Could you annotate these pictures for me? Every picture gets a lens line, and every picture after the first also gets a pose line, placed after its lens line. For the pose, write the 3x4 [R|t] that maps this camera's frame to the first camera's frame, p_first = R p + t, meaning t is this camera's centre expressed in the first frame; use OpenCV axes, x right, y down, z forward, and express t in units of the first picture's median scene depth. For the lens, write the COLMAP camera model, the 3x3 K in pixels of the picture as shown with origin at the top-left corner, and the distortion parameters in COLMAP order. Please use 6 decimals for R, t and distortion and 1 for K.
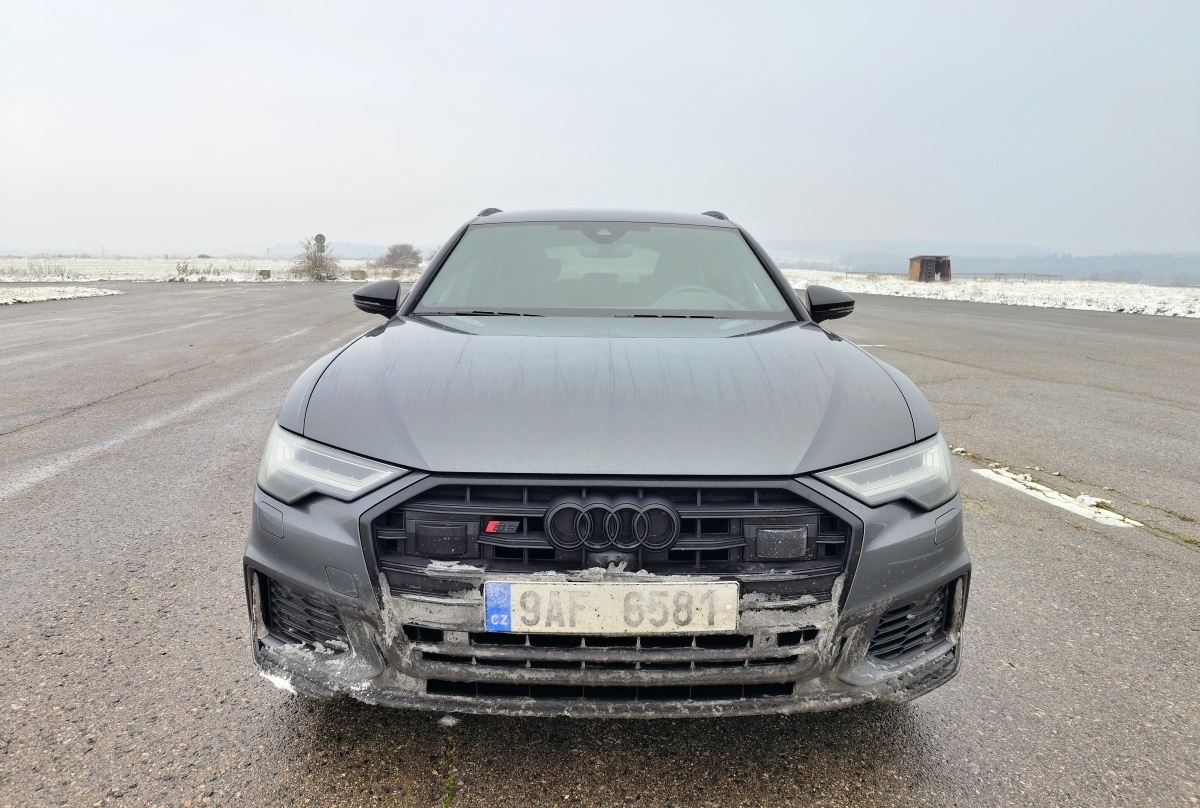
lens RADIAL K [[817.7, 0, 600.0], [0, 817.7, 403.6], [0, 0, 1]] dist [0.000053, 0.000103]
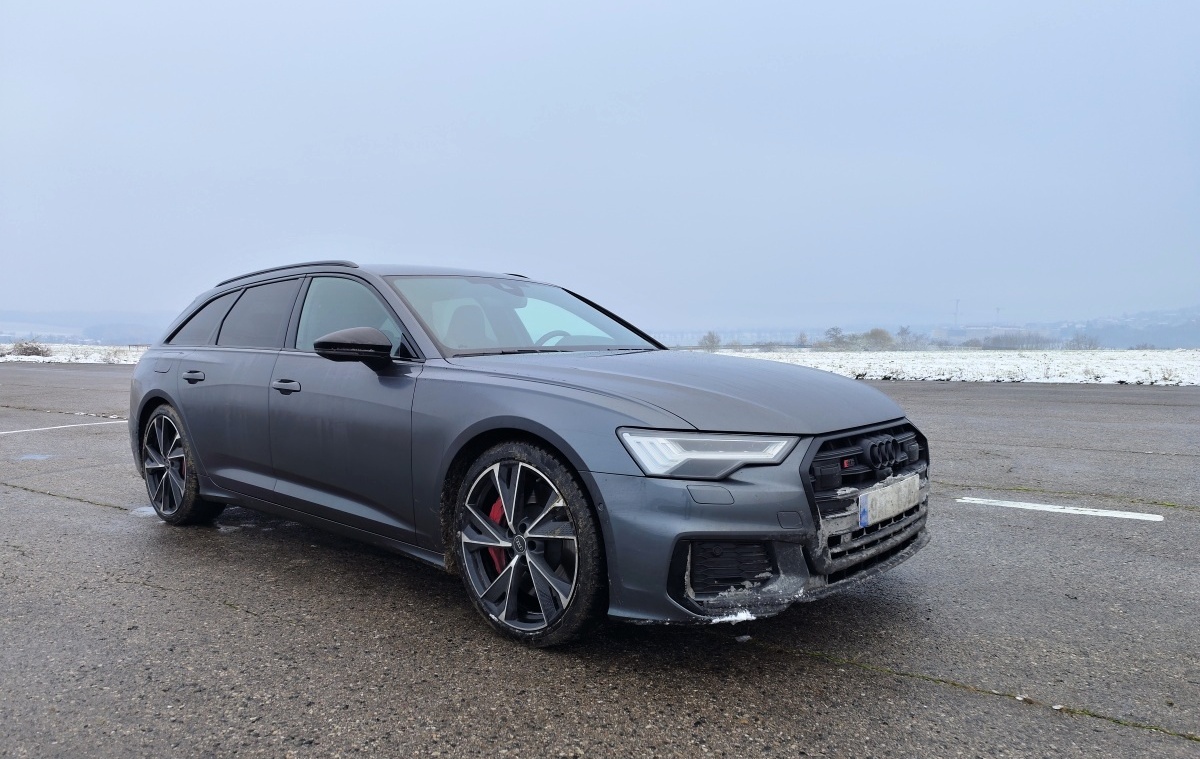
lens RADIAL K [[807.3, 0, 599.3], [0, 807.3, 379.9], [0, 0, 1]] dist [0.004038, 0.000029]
pose [[0.664769, -0.050318, 0.745352, -1.601959], [0.135212, 0.989355, -0.053803, 0.009337], [-0.734710, 0.136547, 0.664497, 0.288266]]
